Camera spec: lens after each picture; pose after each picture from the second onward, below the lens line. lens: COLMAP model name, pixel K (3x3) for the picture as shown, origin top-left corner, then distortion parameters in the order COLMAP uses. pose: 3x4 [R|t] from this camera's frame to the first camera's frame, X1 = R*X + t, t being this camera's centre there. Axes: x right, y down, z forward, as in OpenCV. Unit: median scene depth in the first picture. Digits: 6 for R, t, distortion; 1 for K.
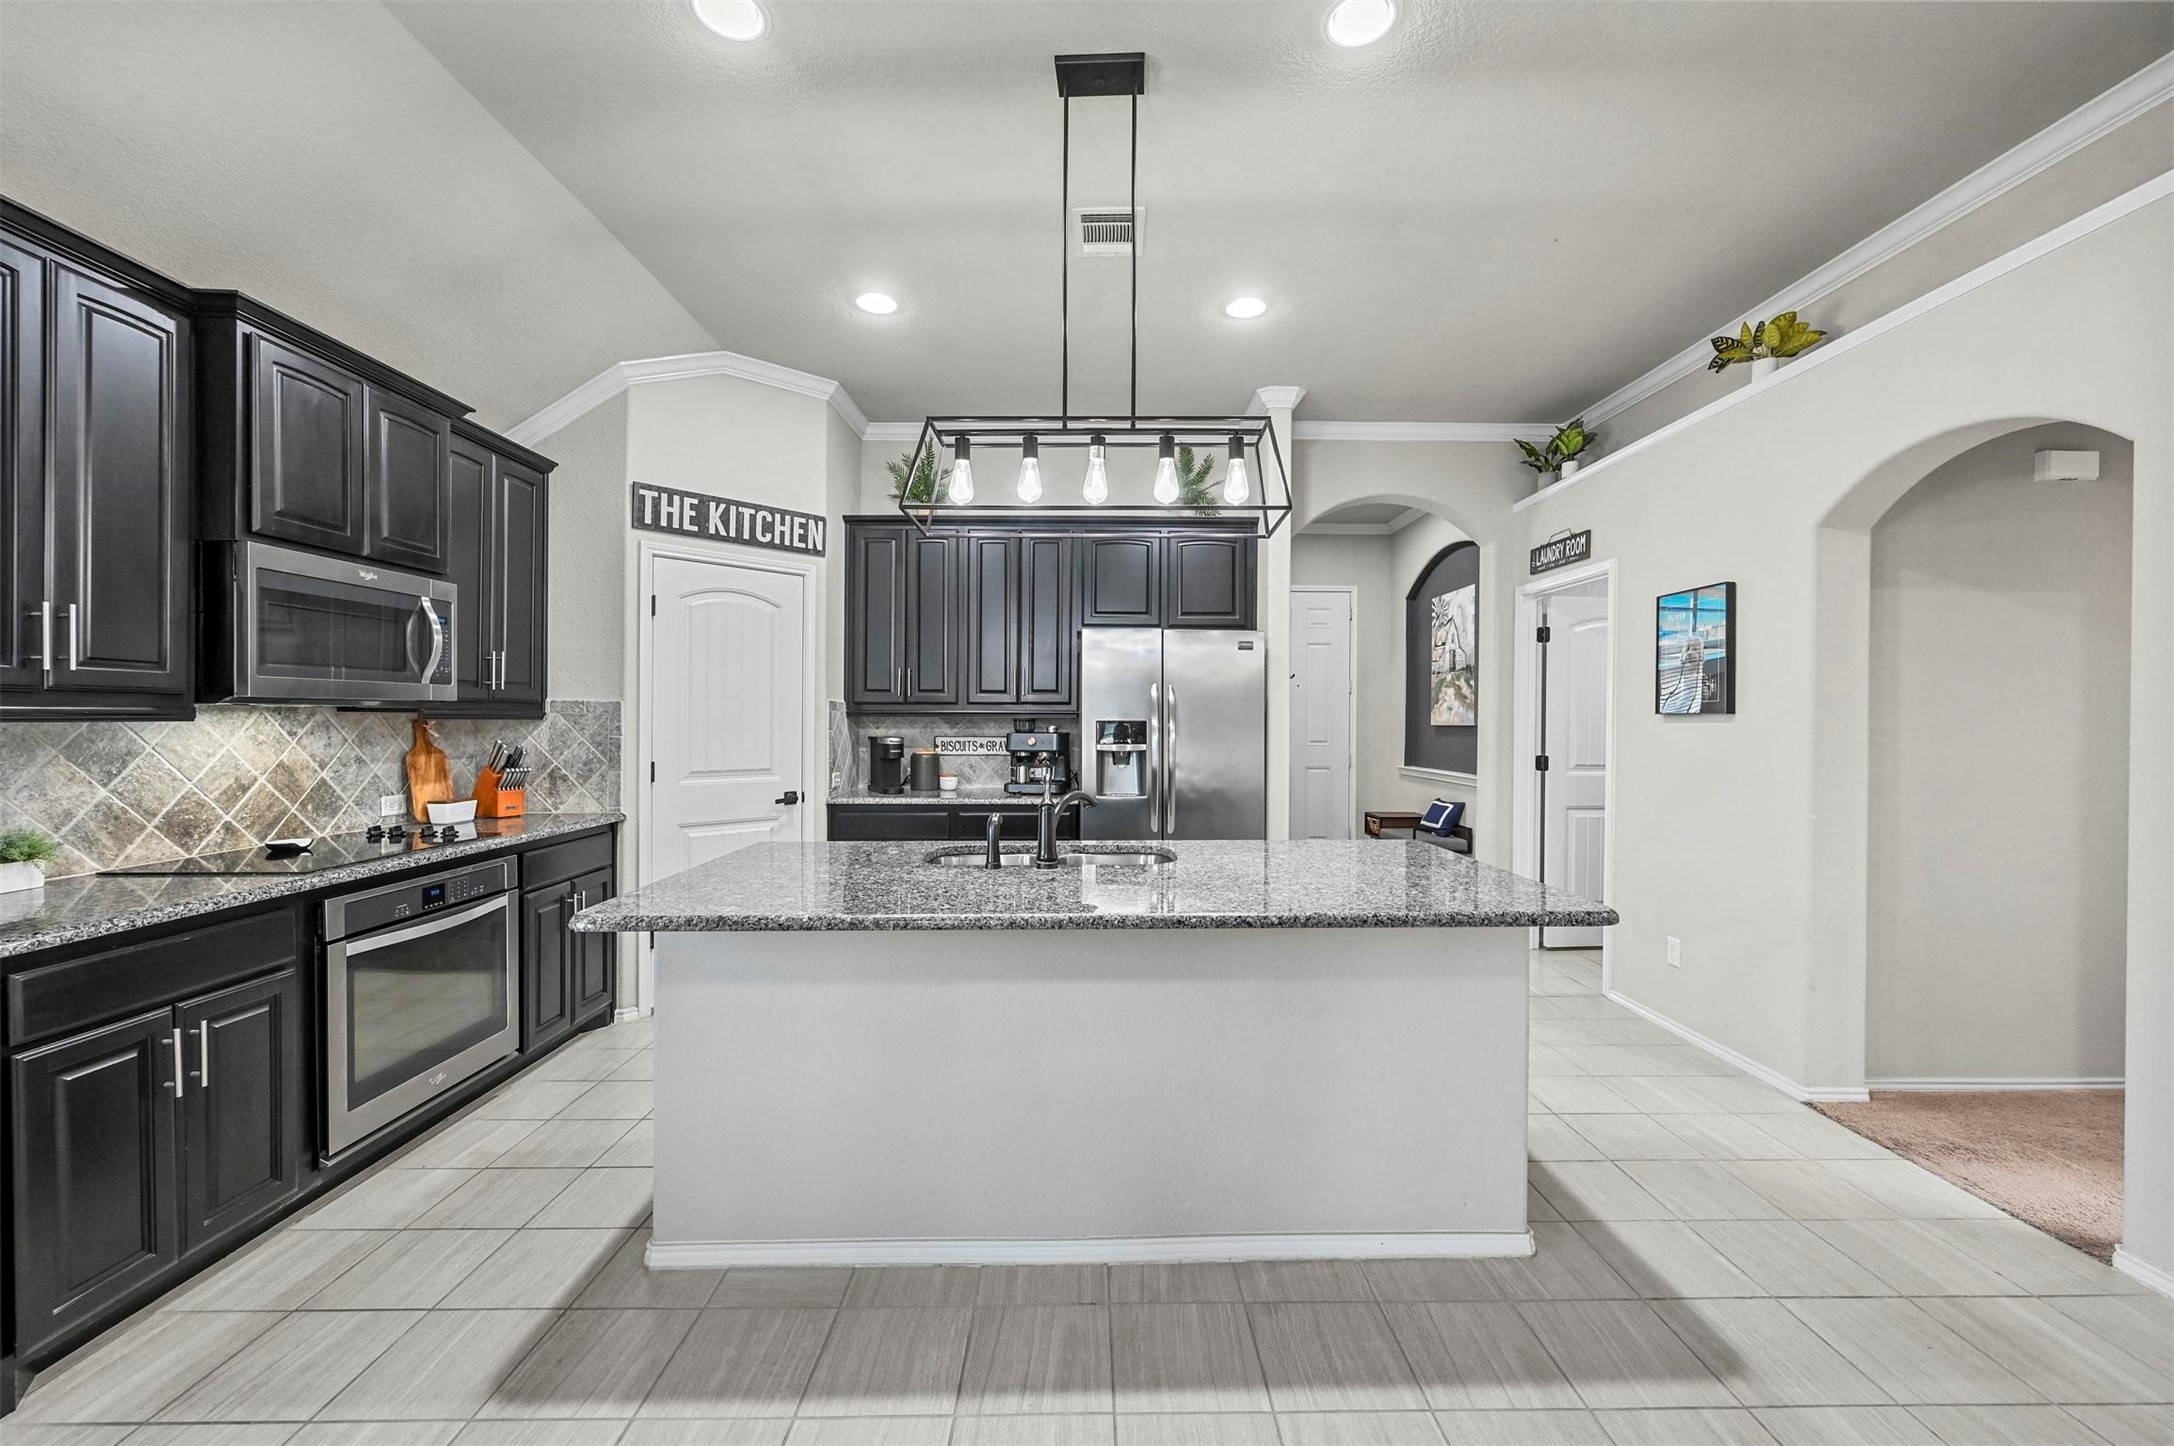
lens RADIAL K [[856.7, 0, 1095.5], [0, 856.7, 724.5], [0, 0, 1]] dist [-0.001243, 0.000016]
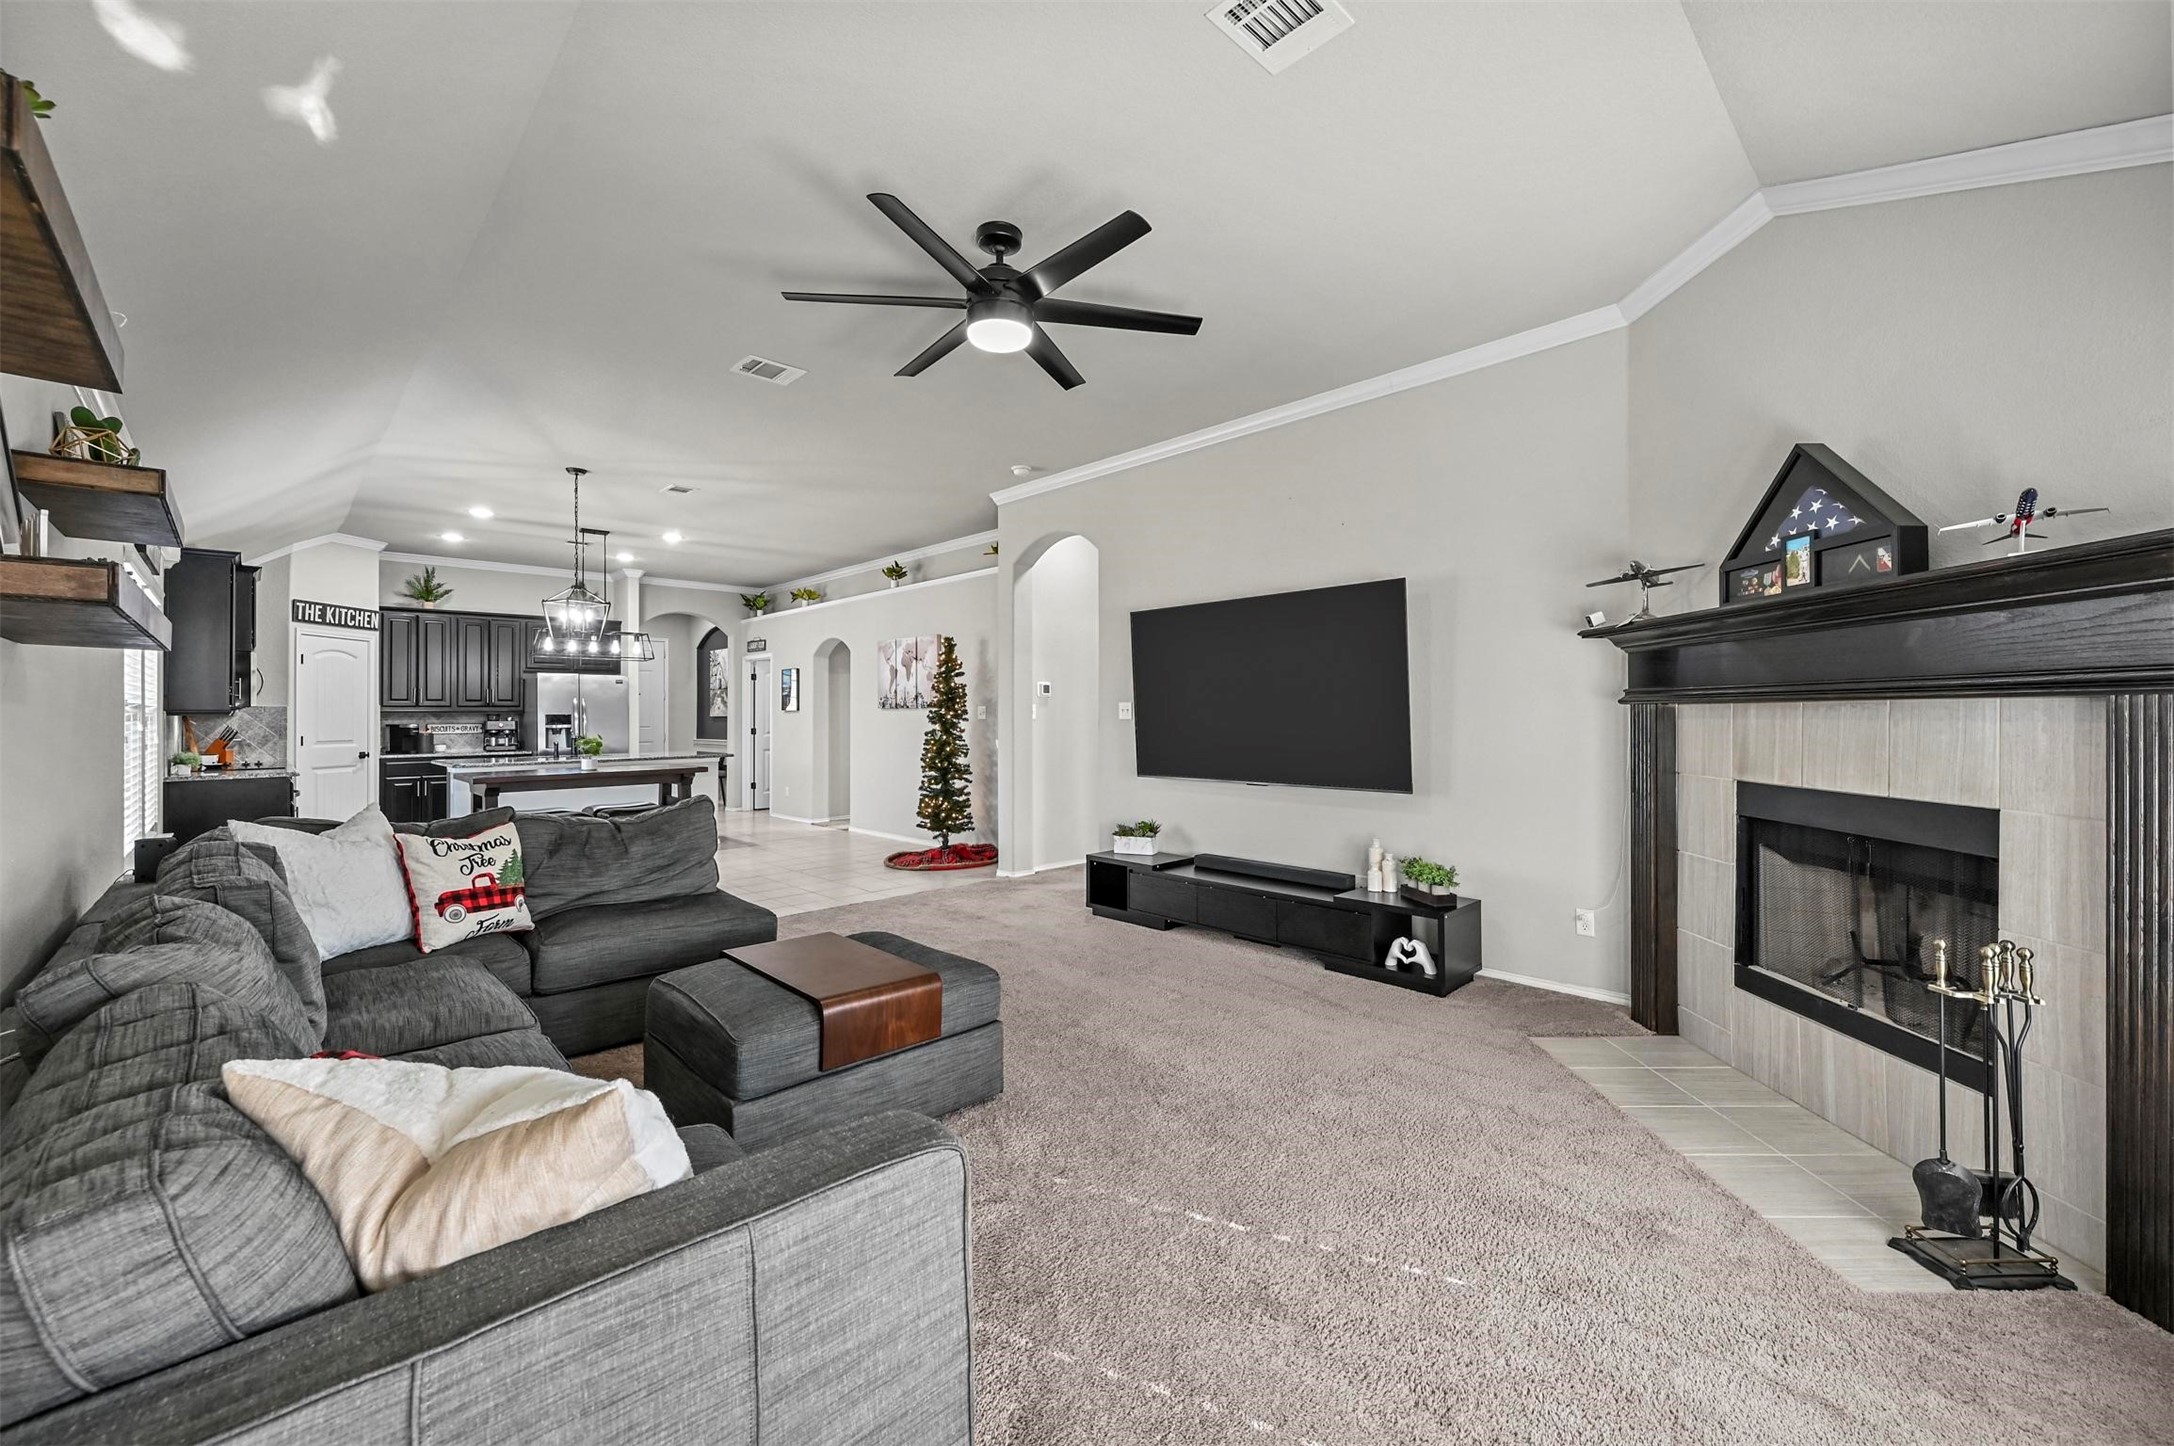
lens RADIAL K [[856.4, 0, 1093.5], [0, 856.4, 713.6], [0, 0, 1]] dist [-0.000131, -0.000072]
pose [[0.722862, -0.006258, 0.690965, -0.550824], [0.012521, 0.999913, -0.004042, 0.021655], [-0.690879, 0.011573, 0.722877, -1.725603]]
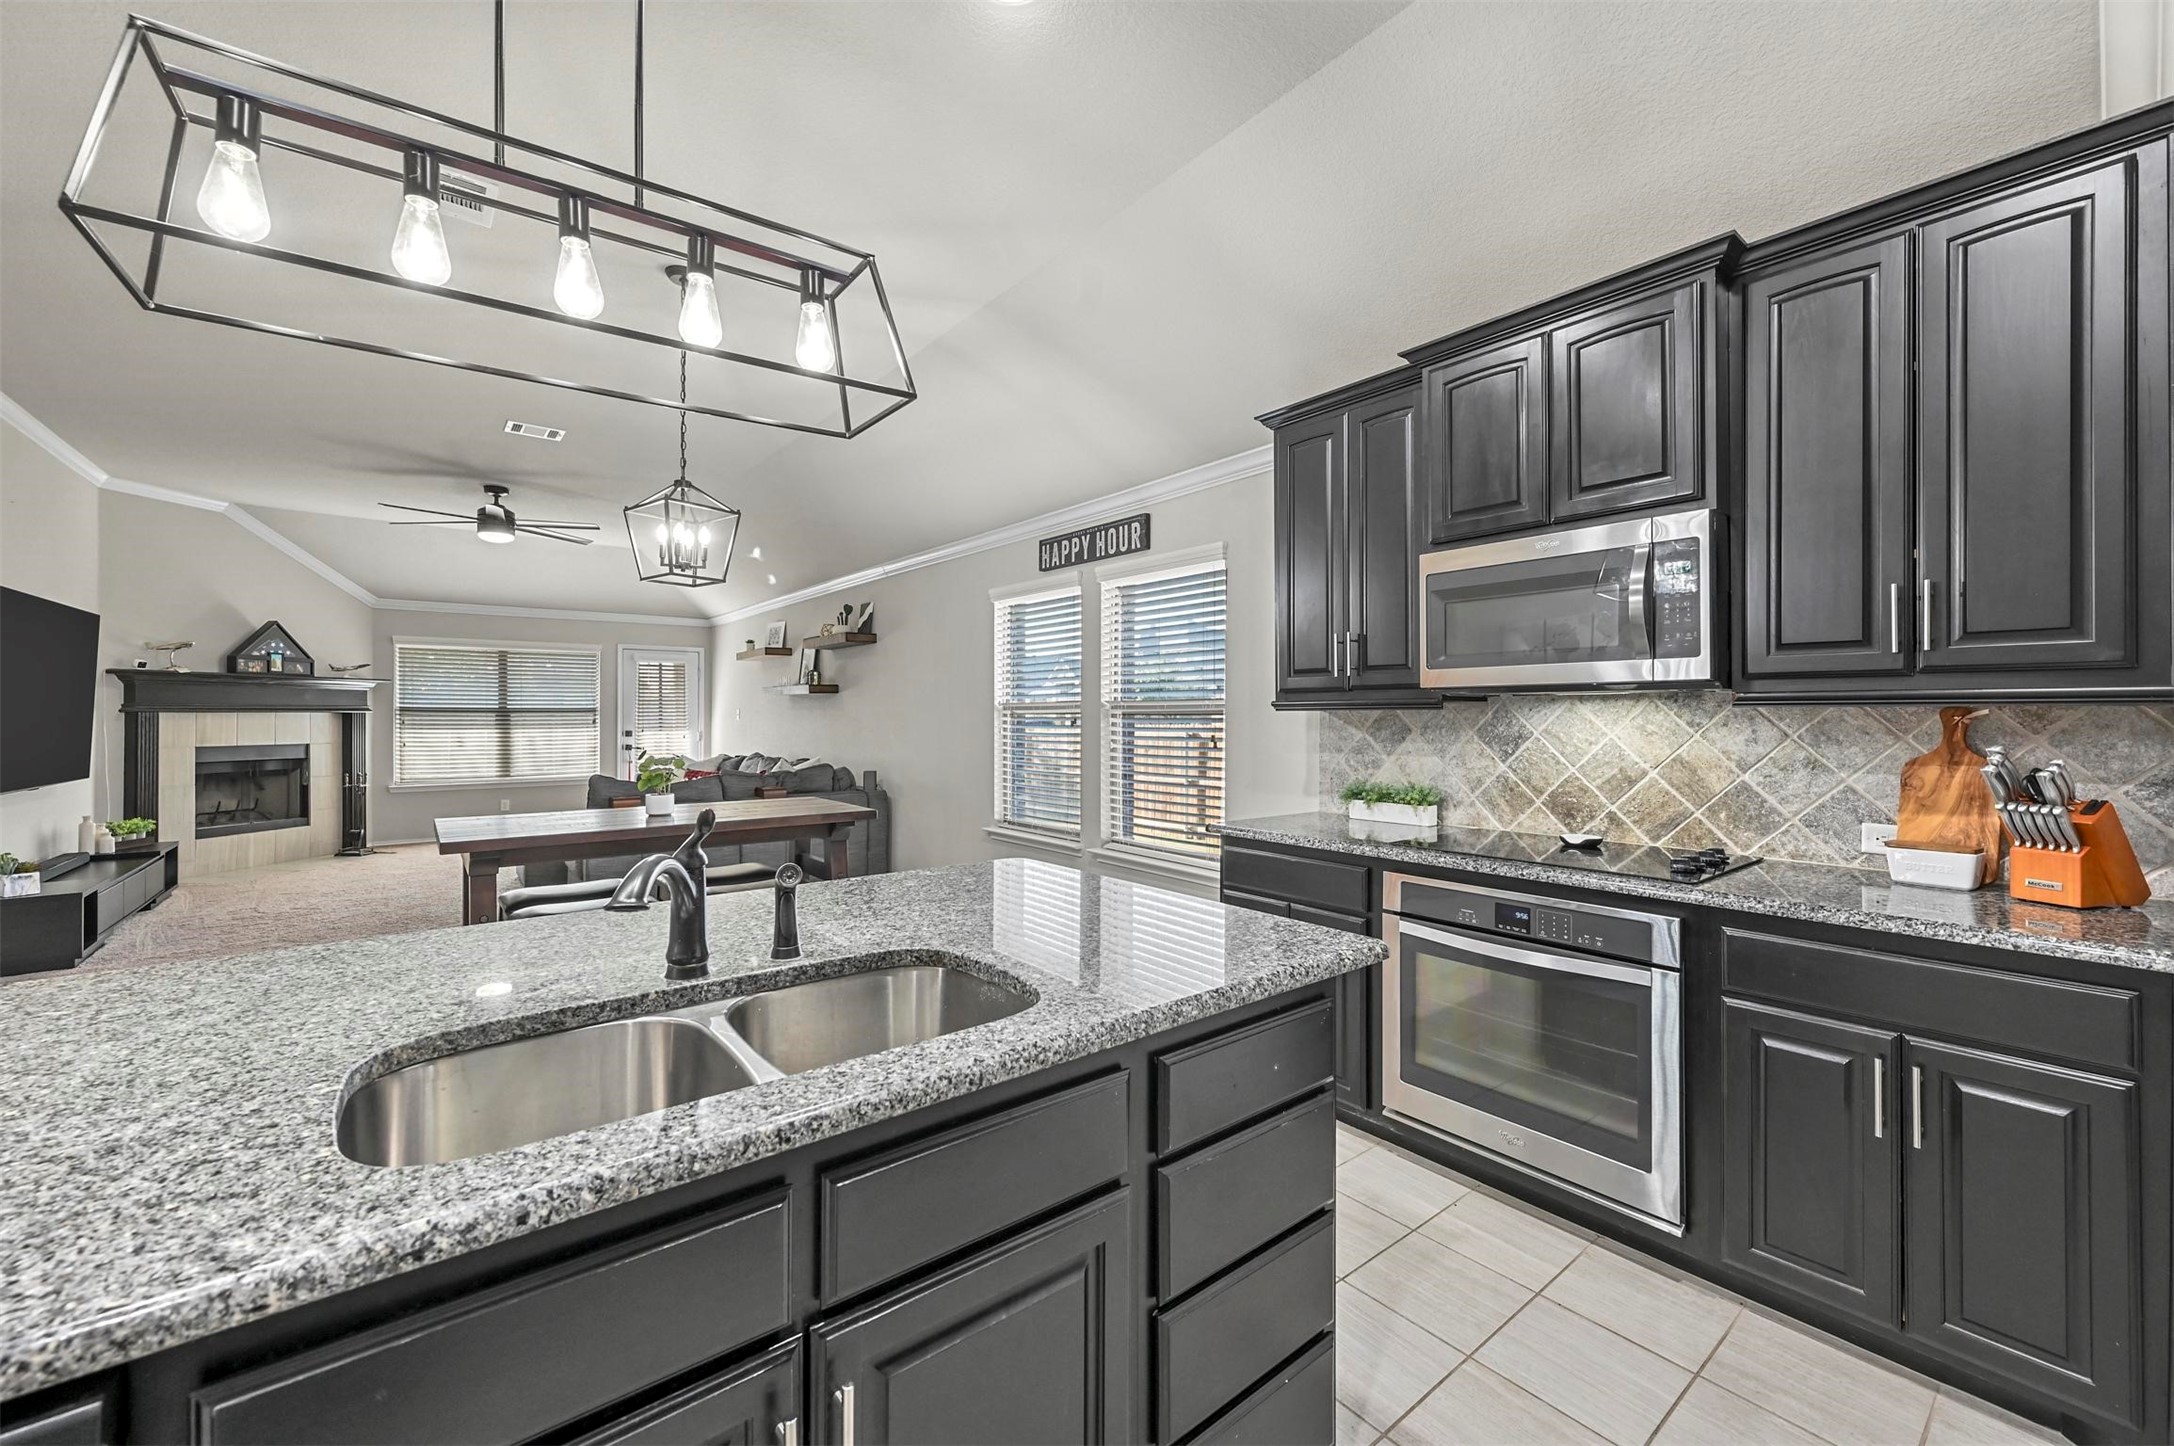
lens RADIAL K [[860.0, 0, 1091.0], [0, 860.0, 712.5], [0, 0, 1]] dist [-0.001978, 0.000393]
pose [[-0.790482, -0.004047, -0.612472, 0.046030], [-0.006757, 0.999975, 0.002113, 0.000695], [0.612448, 0.005809, -0.790489, 0.961167]]
